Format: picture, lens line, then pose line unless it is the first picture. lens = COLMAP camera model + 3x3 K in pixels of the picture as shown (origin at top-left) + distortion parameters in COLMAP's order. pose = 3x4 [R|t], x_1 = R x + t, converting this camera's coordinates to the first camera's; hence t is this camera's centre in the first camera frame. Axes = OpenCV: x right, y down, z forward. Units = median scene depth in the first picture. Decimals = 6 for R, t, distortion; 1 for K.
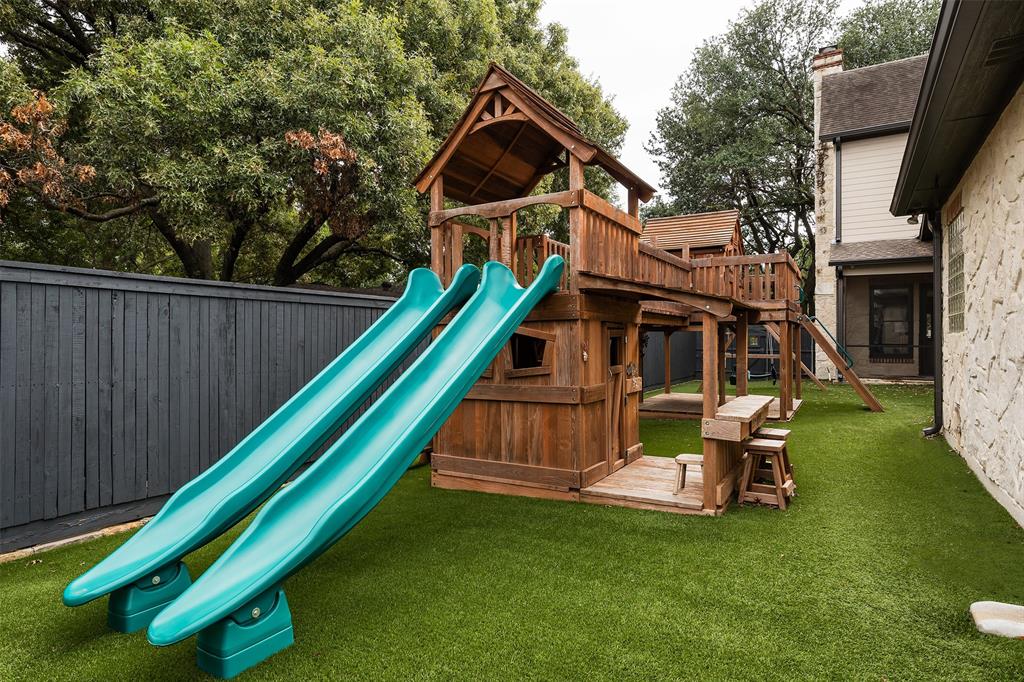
lens RADIAL K [[527.7, 0, 512.9], [0, 527.7, 337.6], [0, 0, 1]] dist [0.001016, 0.000284]
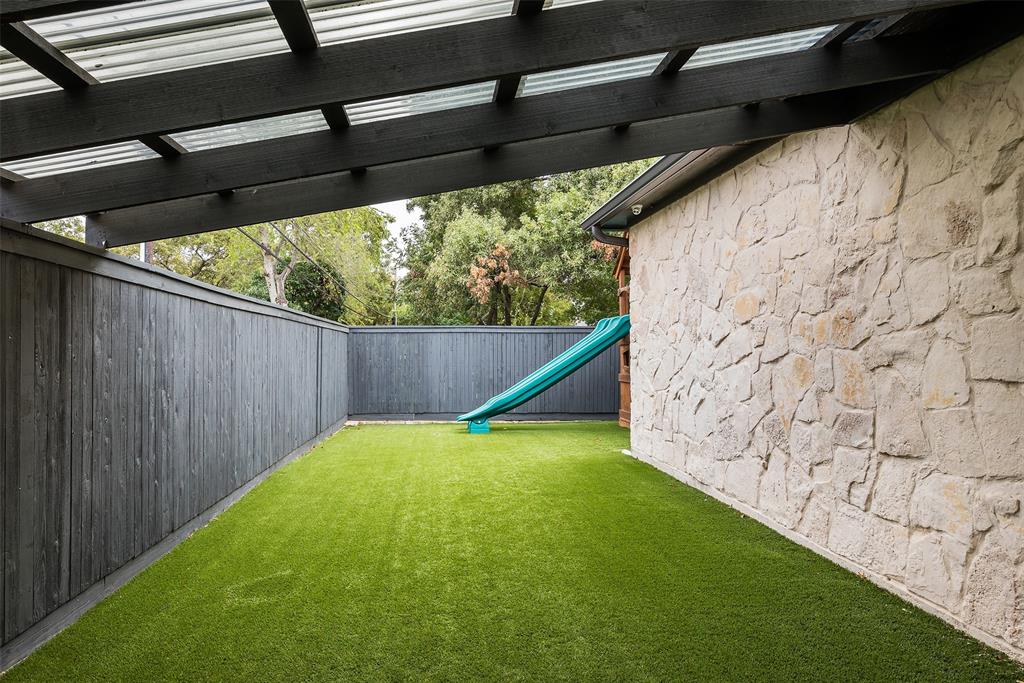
lens RADIAL K [[561.3, 0, 511.8], [0, 561.3, 343.5], [0, 0, 1]] dist [0.000170, 0.000000]
pose [[0.664065, -0.000562, -0.747674, 1.250099], [-0.001316, 0.999997, -0.001920, -0.026122], [0.747673, 0.002259, 0.664063, -0.757852]]
